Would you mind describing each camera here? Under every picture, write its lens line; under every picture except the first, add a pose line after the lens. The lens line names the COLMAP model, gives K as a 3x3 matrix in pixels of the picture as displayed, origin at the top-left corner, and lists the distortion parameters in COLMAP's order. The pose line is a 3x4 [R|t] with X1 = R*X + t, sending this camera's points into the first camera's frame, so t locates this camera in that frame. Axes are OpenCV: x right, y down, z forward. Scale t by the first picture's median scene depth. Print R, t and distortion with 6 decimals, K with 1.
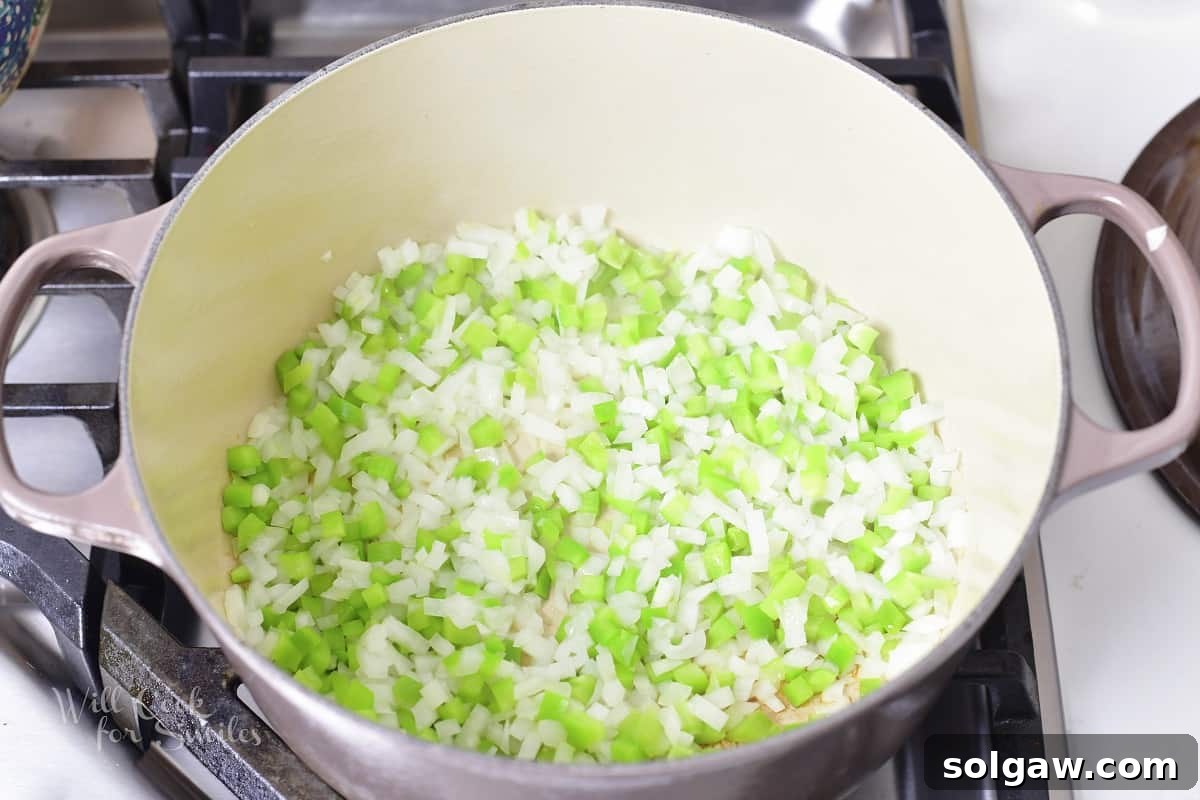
lens RADIAL K [[1816.3, 0, 579.5], [0, 1816.3, 455.4], [0, 0, 1]] dist [-0.232340, 0.098962]
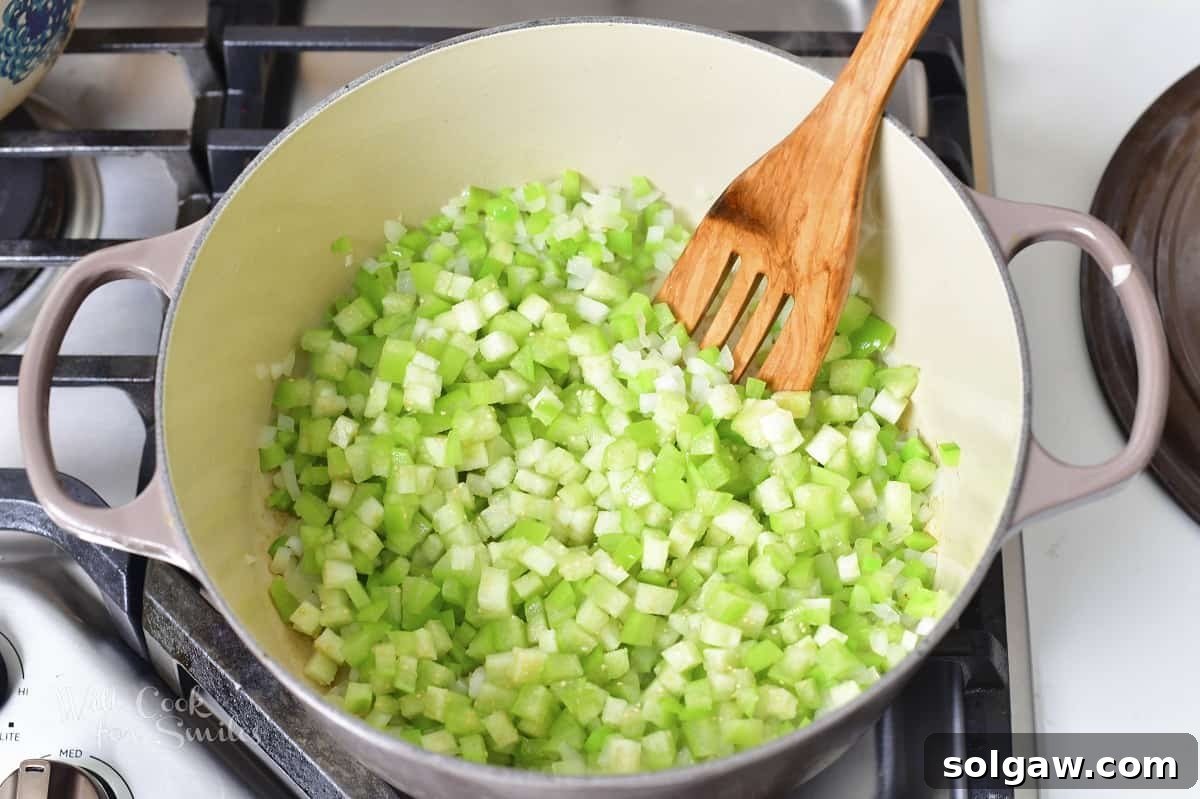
lens RADIAL K [[1816.3, 0, 579.5], [0, 1816.3, 454.9], [0, 0, 1]] dist [-0.232340, 0.098962]
pose [[0.999507, 0.015660, -0.027197, 0.026704], [-0.012688, 0.994266, 0.106176, -0.108254], [0.028703, -0.105779, 0.993975, -0.072195]]
